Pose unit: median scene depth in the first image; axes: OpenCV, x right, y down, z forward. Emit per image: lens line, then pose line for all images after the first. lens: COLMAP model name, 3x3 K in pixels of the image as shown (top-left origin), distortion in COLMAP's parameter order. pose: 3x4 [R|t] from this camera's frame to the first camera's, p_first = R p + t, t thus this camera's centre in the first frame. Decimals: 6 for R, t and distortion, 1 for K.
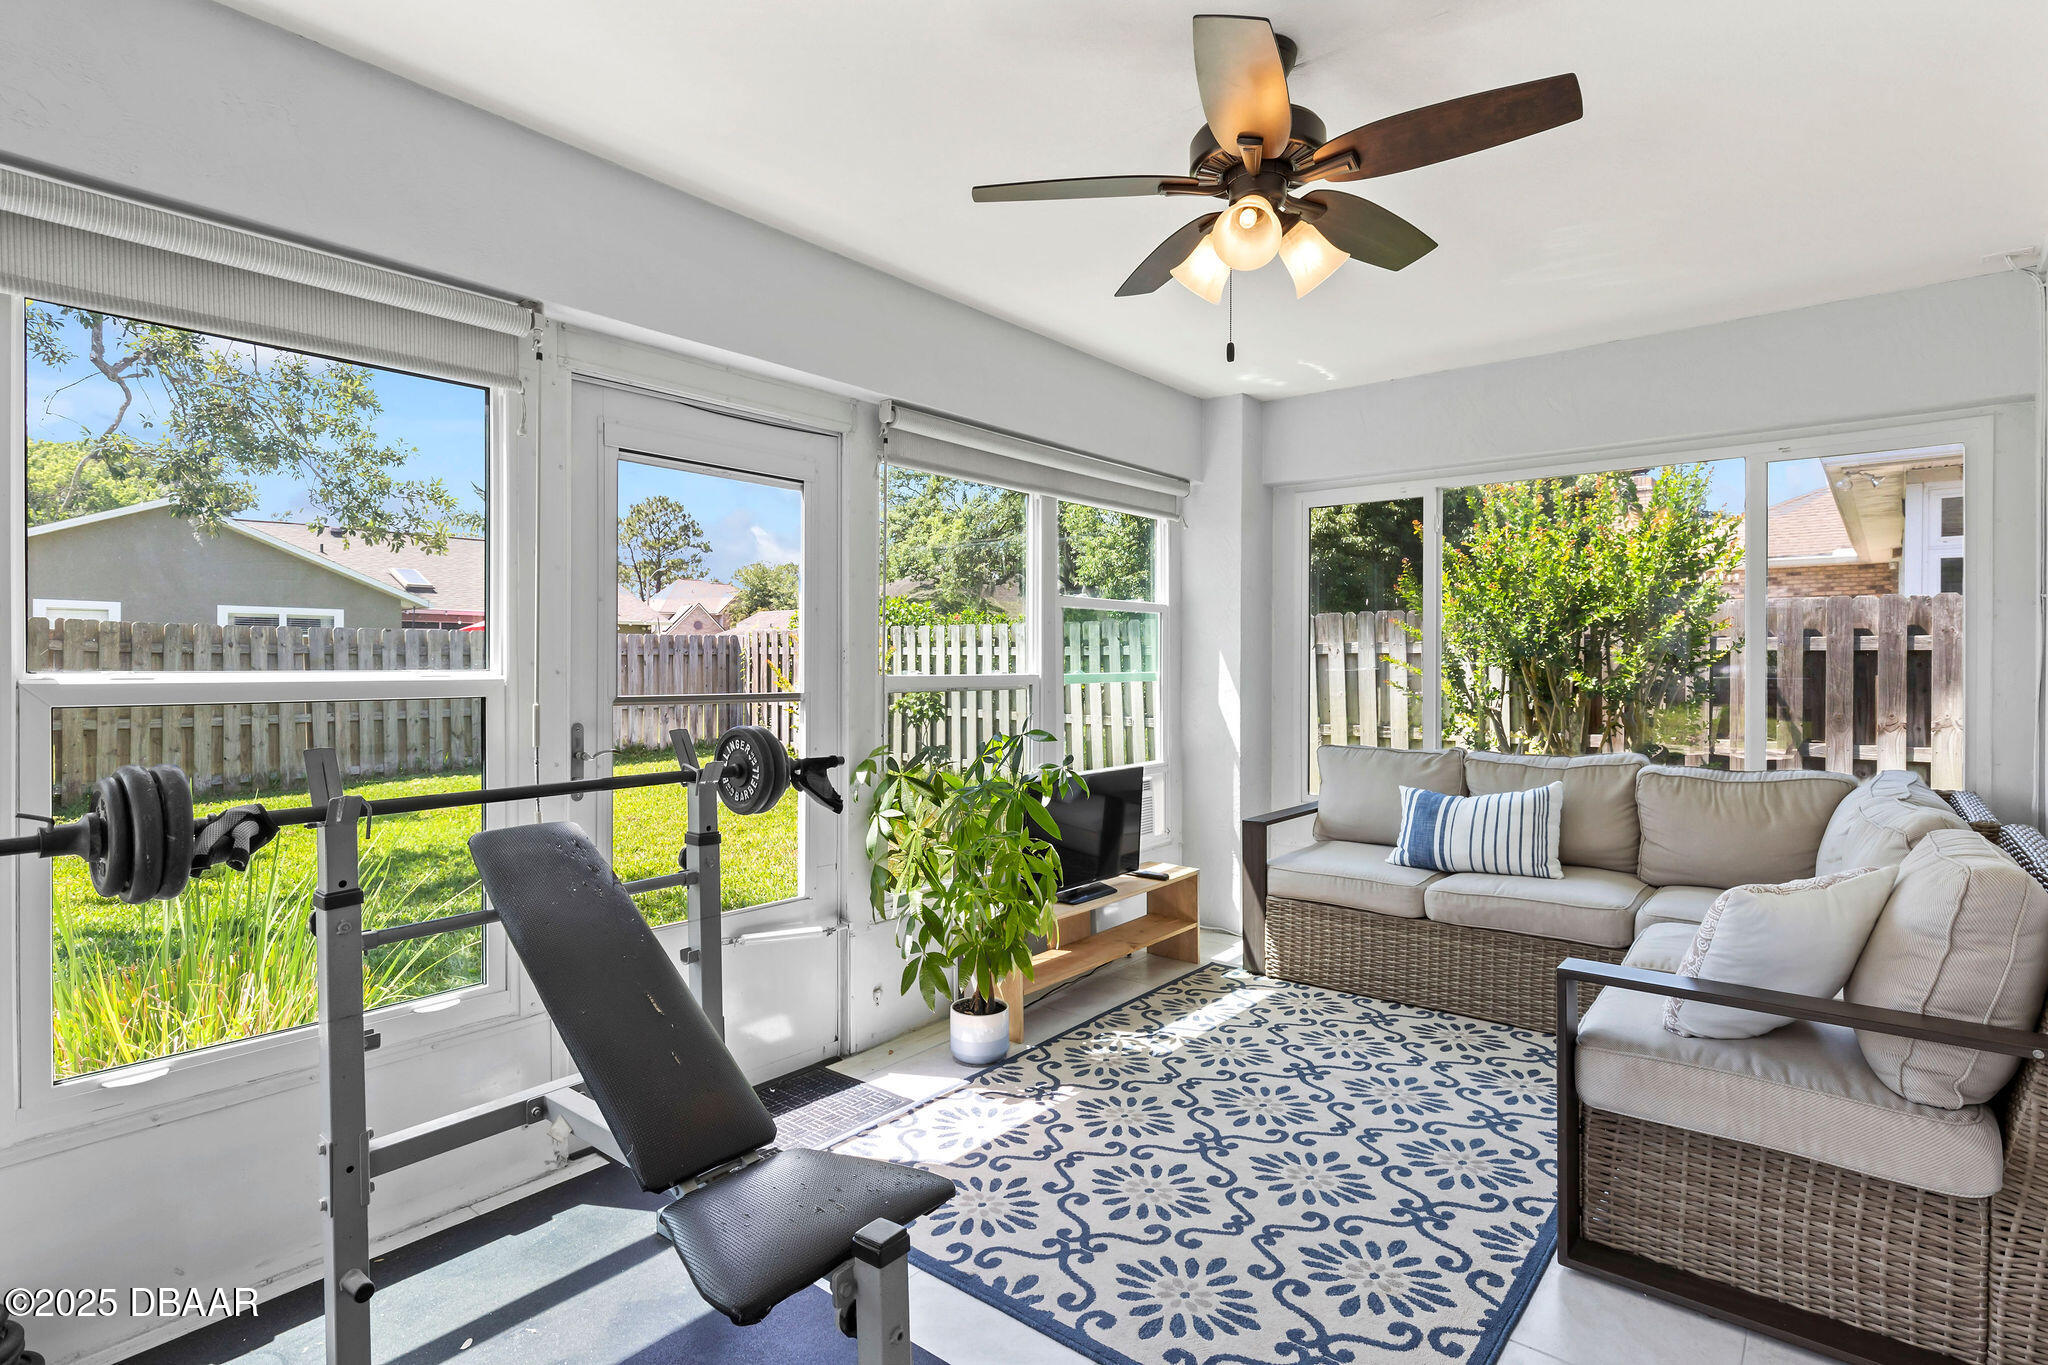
lens RADIAL K [[1016.5, 0, 1022.7], [0, 1016.5, 670.1], [0, 0, 1]] dist [0.000592, -0.003024]
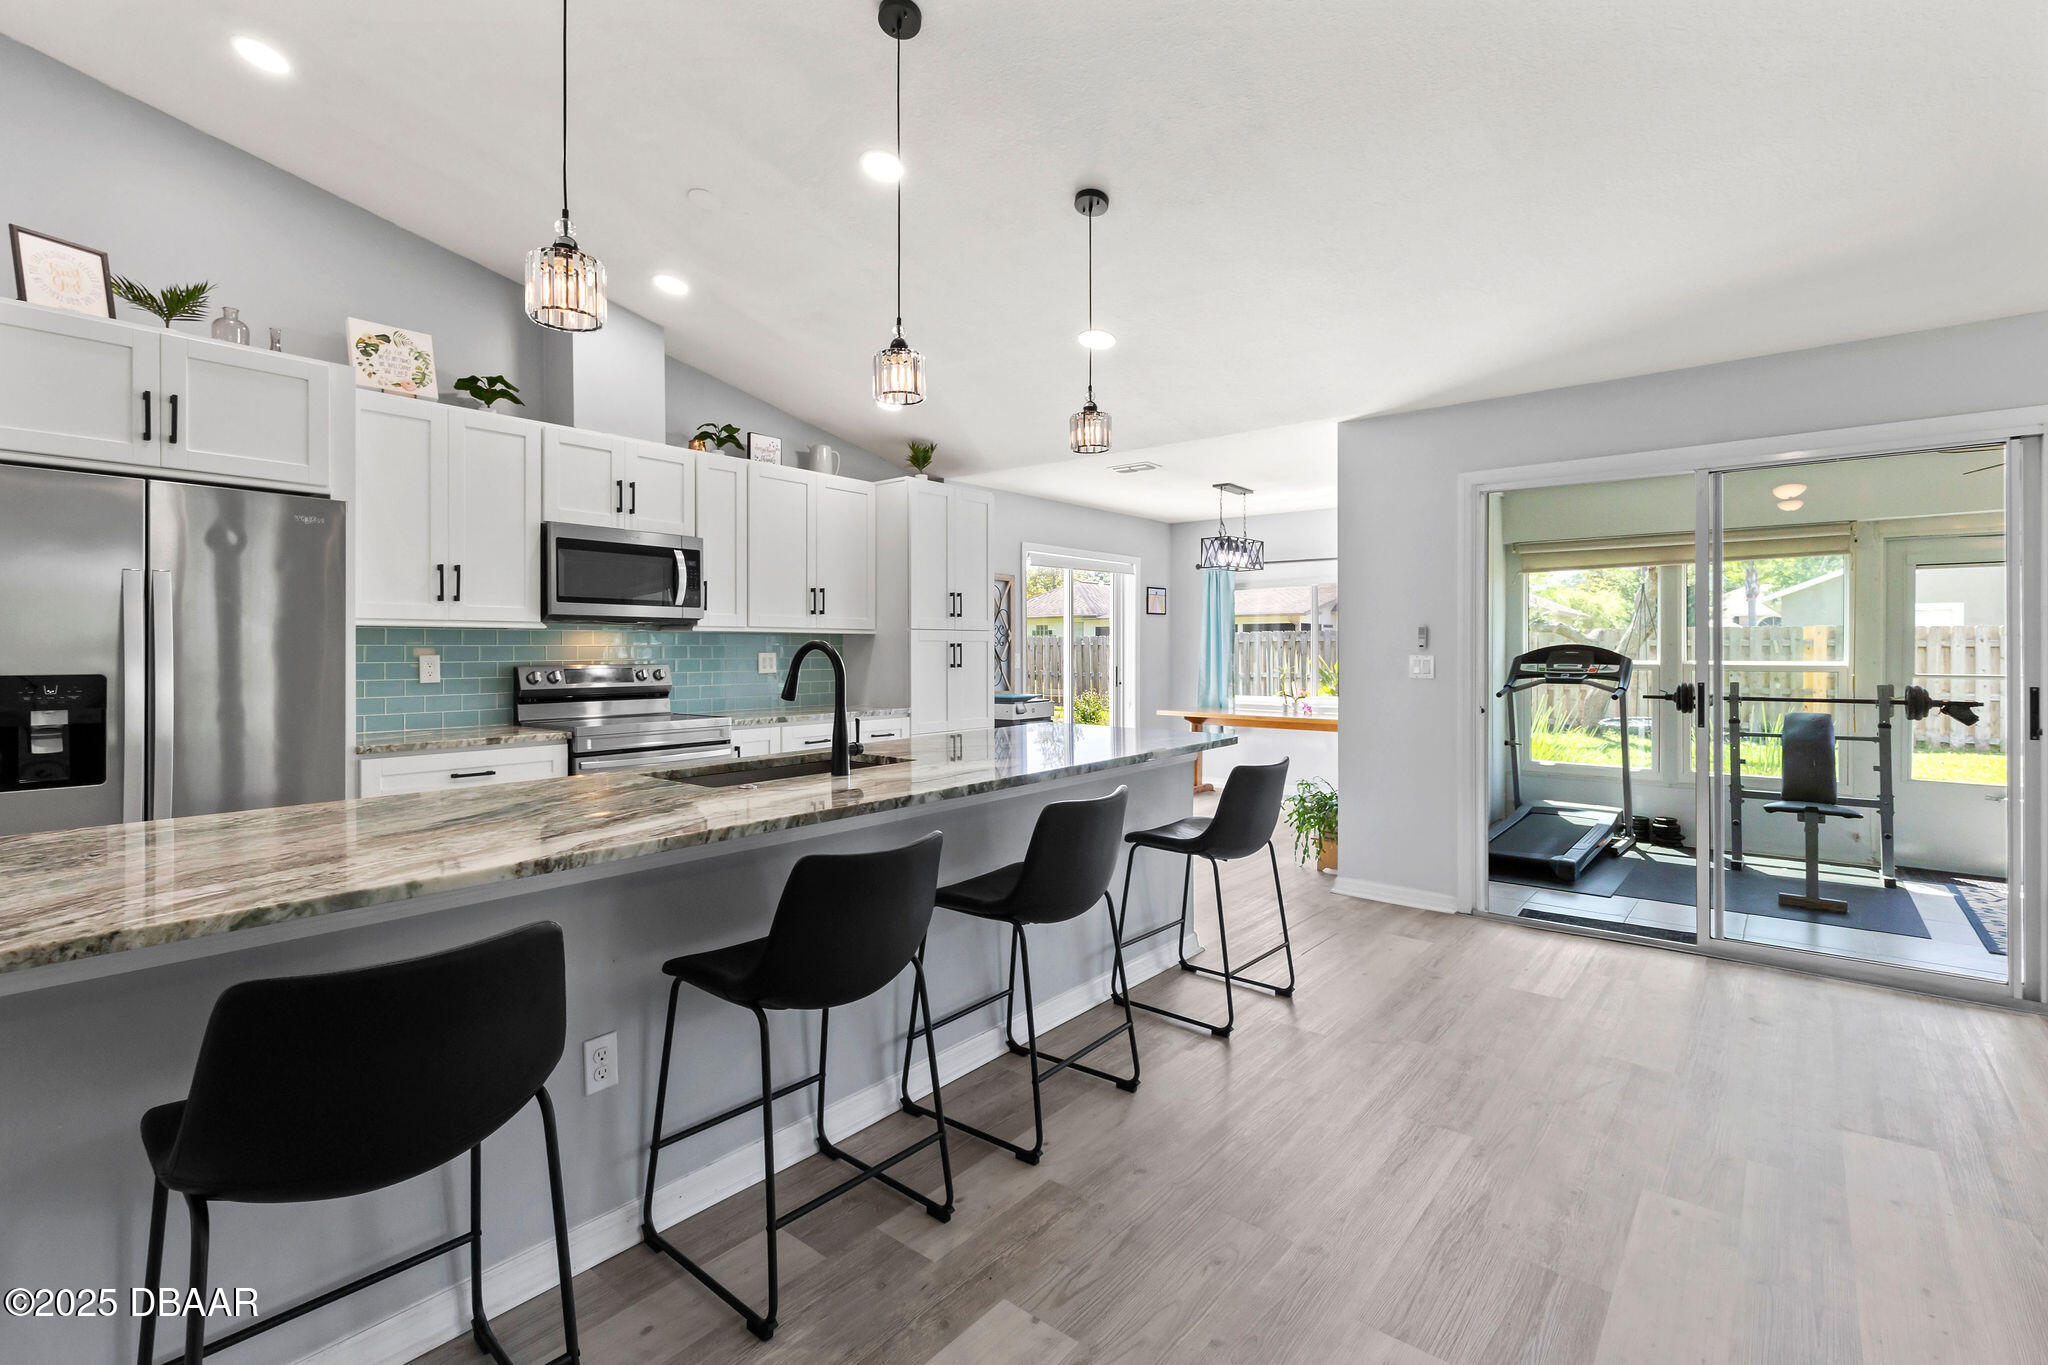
lens RADIAL K [[927.5, 0, 1025.8], [0, 927.5, 653.0], [0, 0, 1]] dist [0.003533, 0.001141]
pose [[0.002918, 0.005355, -0.999981, 1.569377], [-0.007992, 0.999954, 0.005332, -0.014528], [0.999964, 0.007977, 0.002960, -0.931371]]
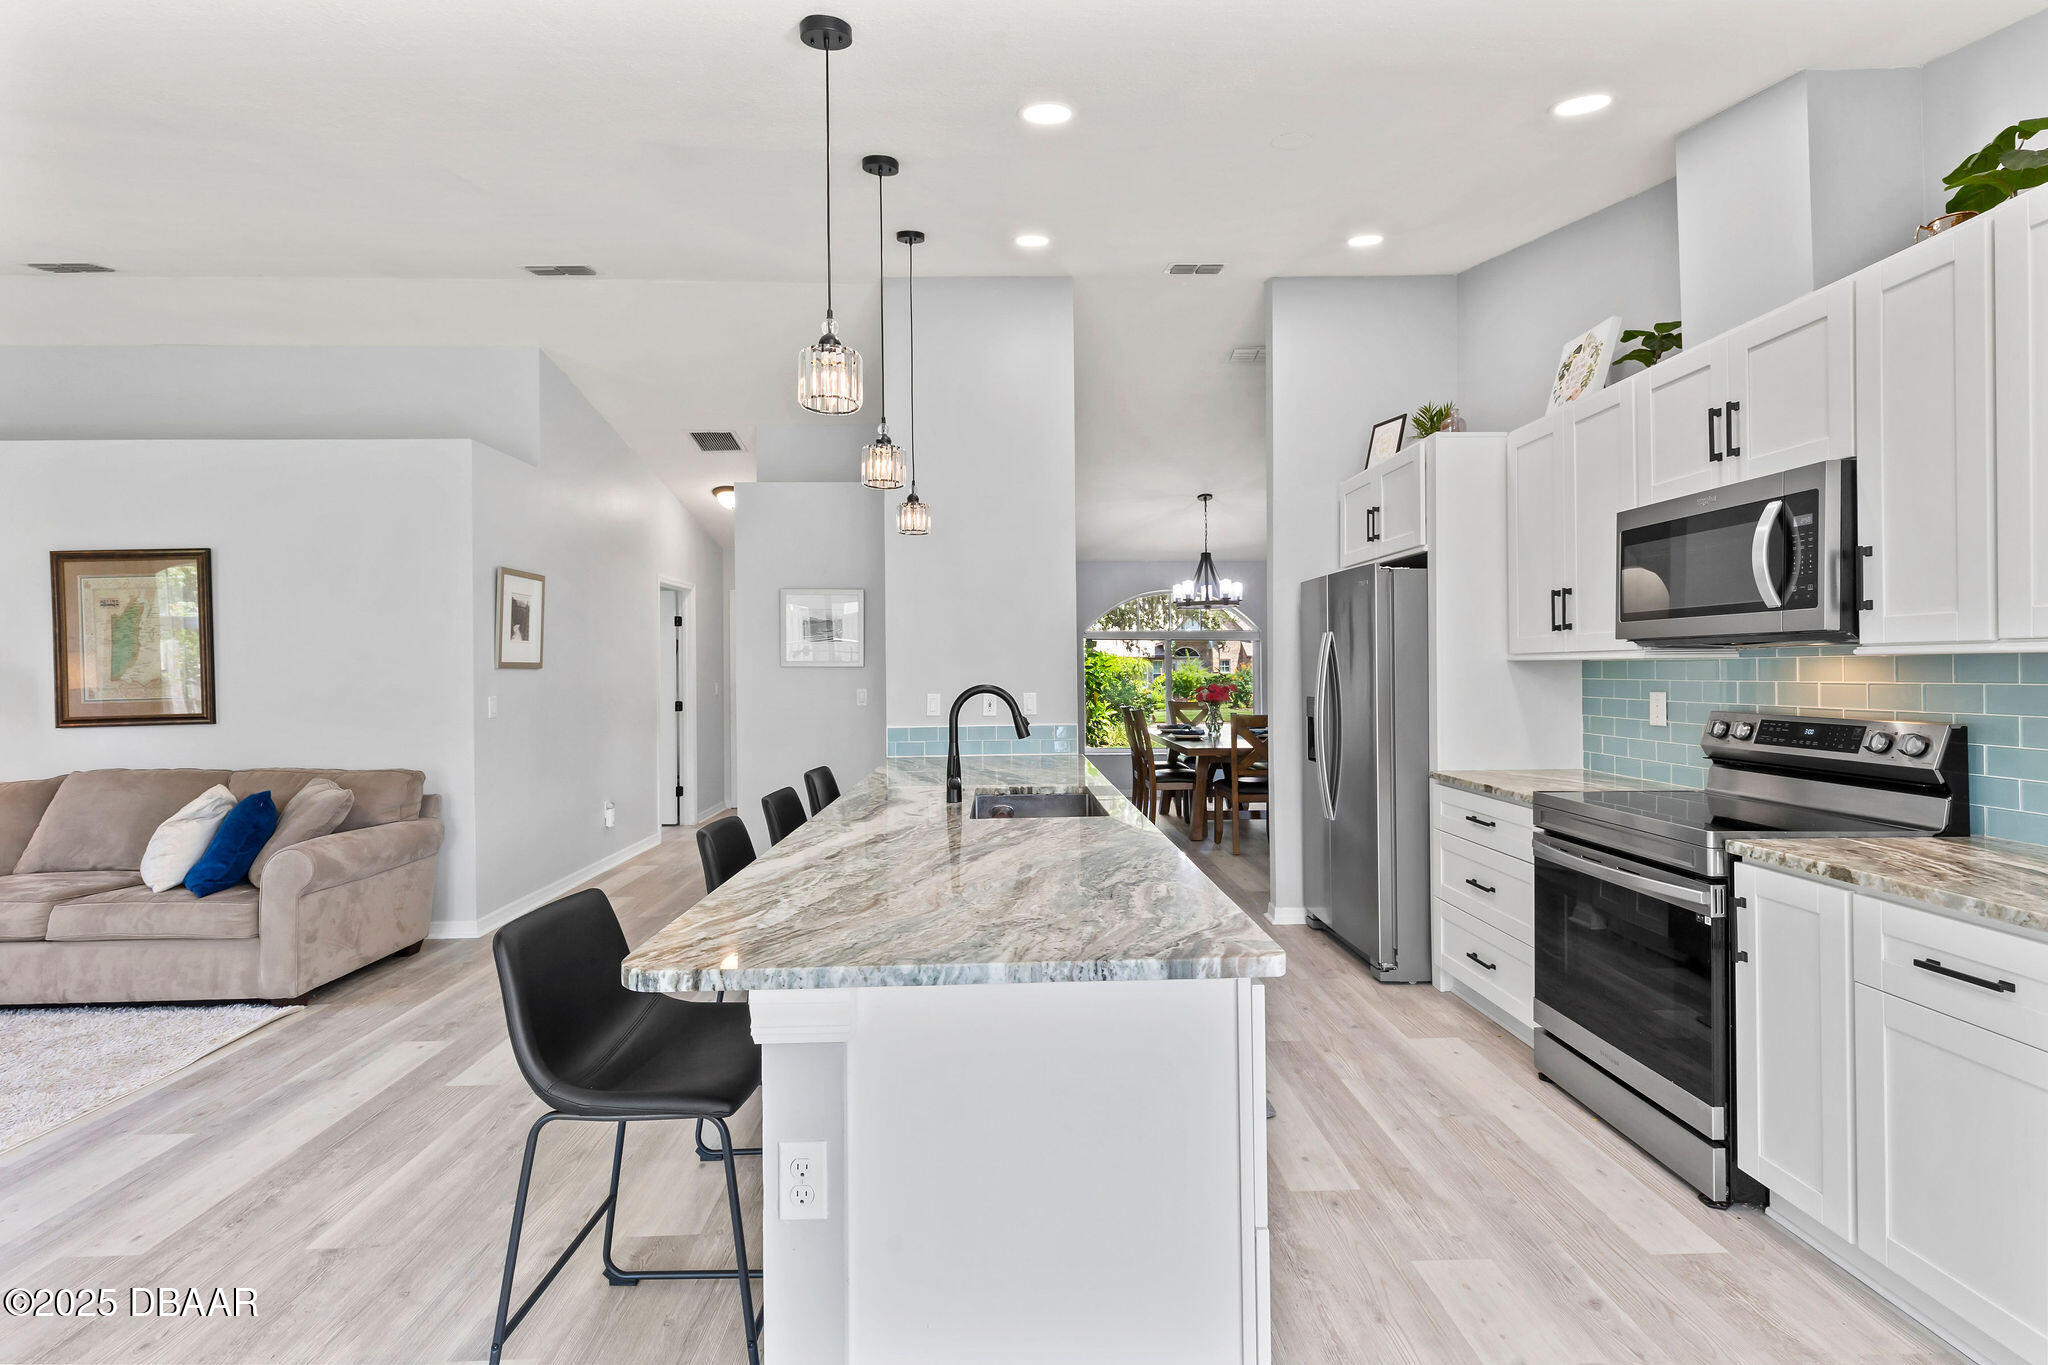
lens RADIAL K [[927.5, 0, 1028.6], [0, 927.5, 662.6], [0, 0, 1]] dist [0.003533, 0.001141]
pose [[-0.655989, 0.011551, 0.754682, -0.178964], [0.016681, 0.999861, -0.000804, -0.044302], [-0.754586, 0.012061, -0.656090, -0.488556]]
